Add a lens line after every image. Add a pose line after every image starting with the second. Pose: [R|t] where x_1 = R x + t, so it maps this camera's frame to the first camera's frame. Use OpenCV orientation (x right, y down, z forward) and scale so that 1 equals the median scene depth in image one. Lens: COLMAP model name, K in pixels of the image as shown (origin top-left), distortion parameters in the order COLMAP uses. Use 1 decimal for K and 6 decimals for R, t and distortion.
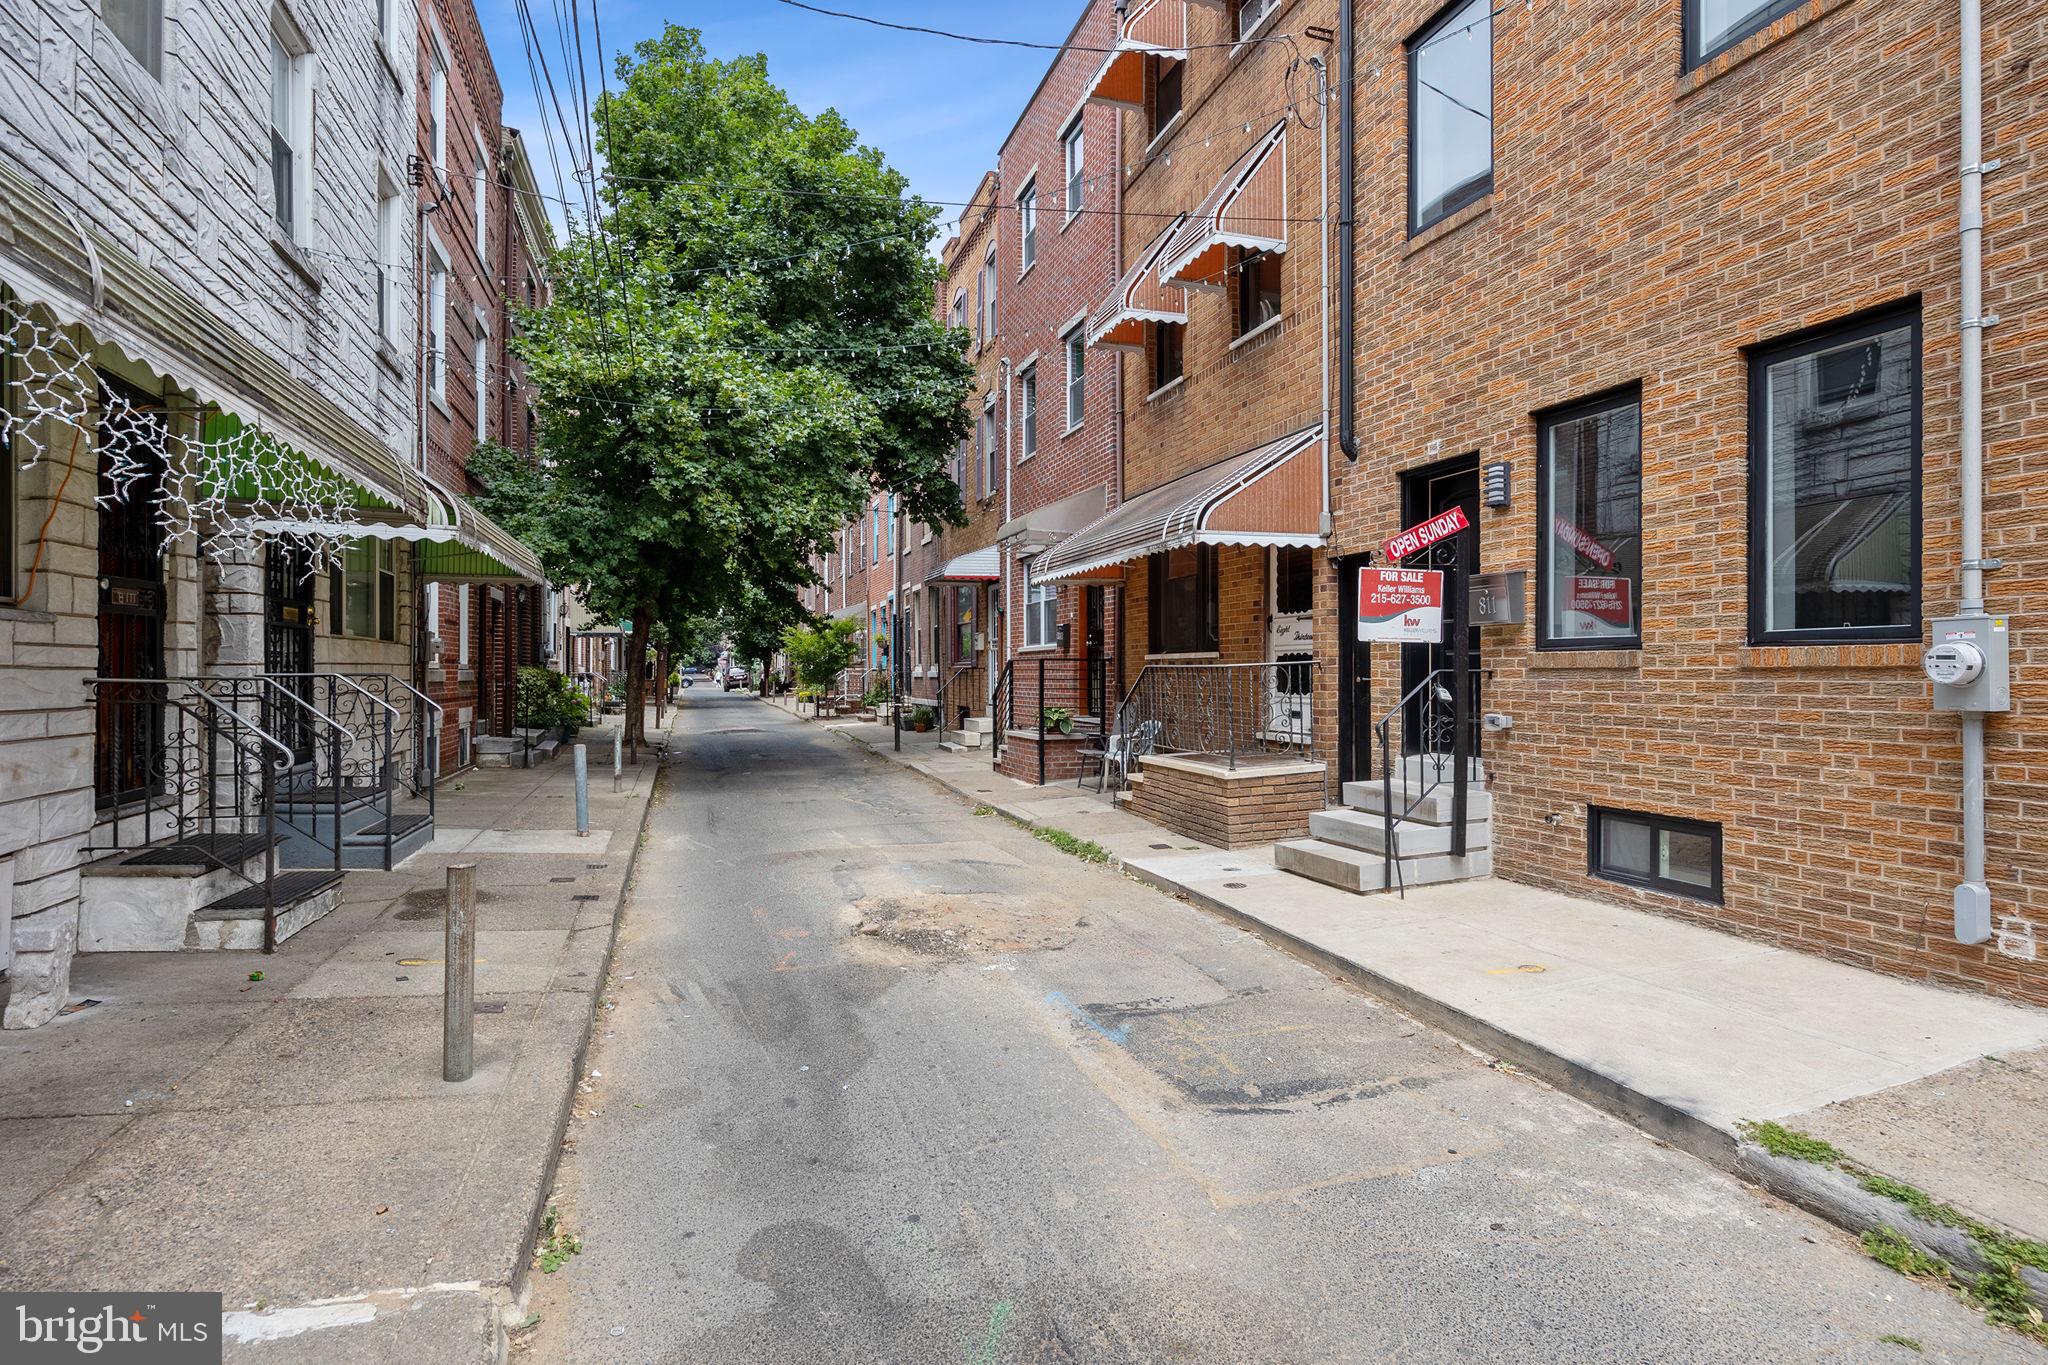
lens RADIAL K [[989.3, 0, 1024.0], [0, 989.3, 682.5], [0, 0, 1]] dist [-0.012303, -0.001089]
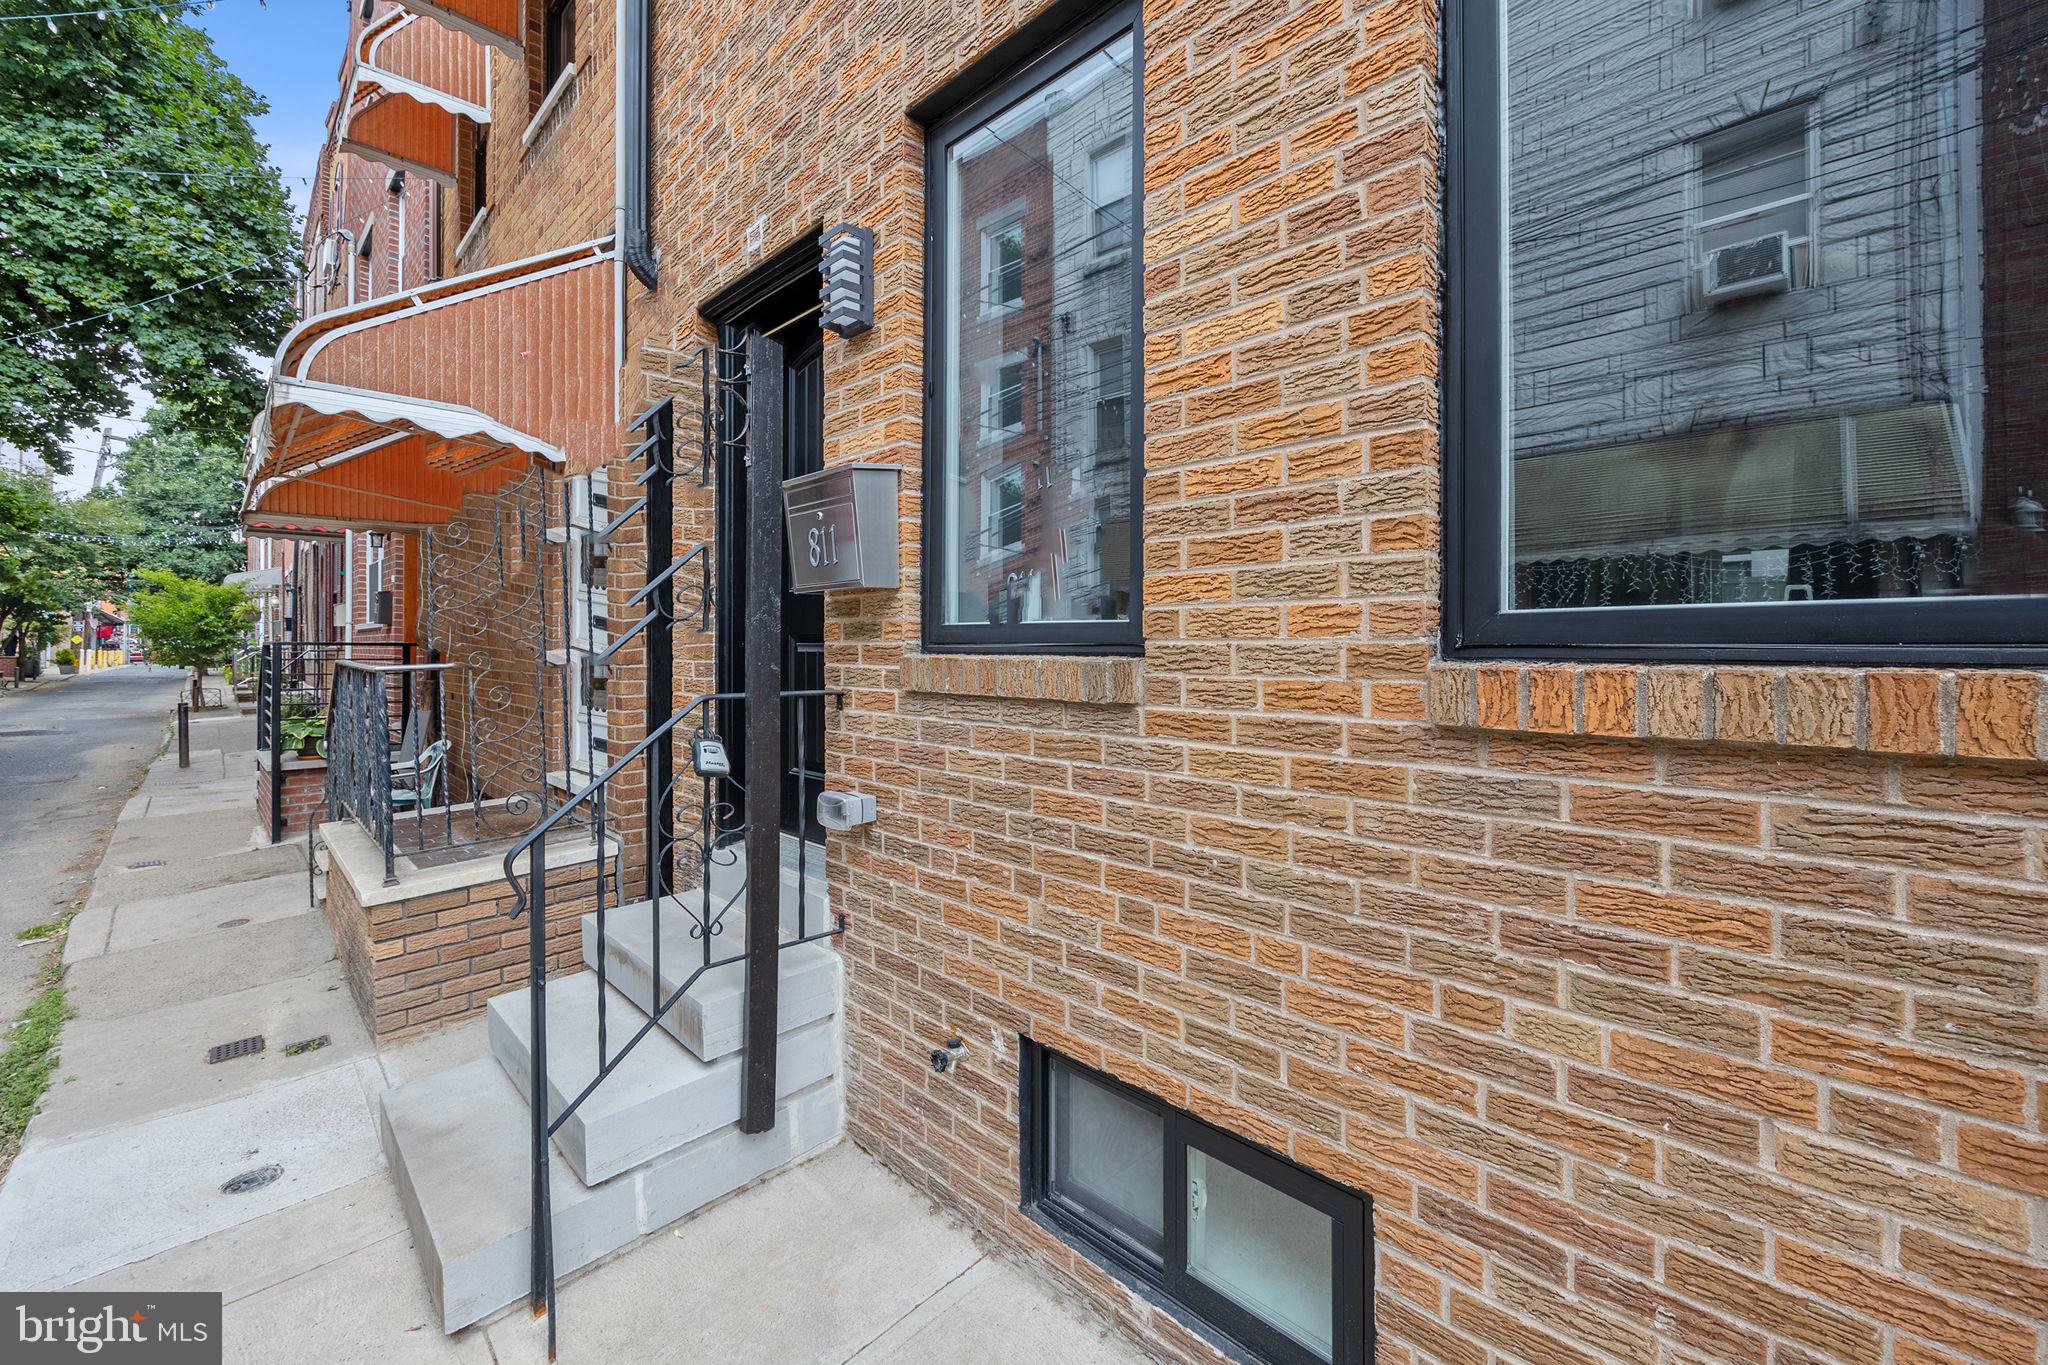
lens RADIAL K [[851.8, 0, 988.4], [0, 851.8, 642.7], [0, 0, 1]] dist [0.000782, -0.000253]
pose [[0.897929, 0.008520, 0.440059, 0.431559], [-0.000117, 0.999817, -0.019118, -0.032731], [-0.440141, 0.017115, 0.897765, 0.733931]]
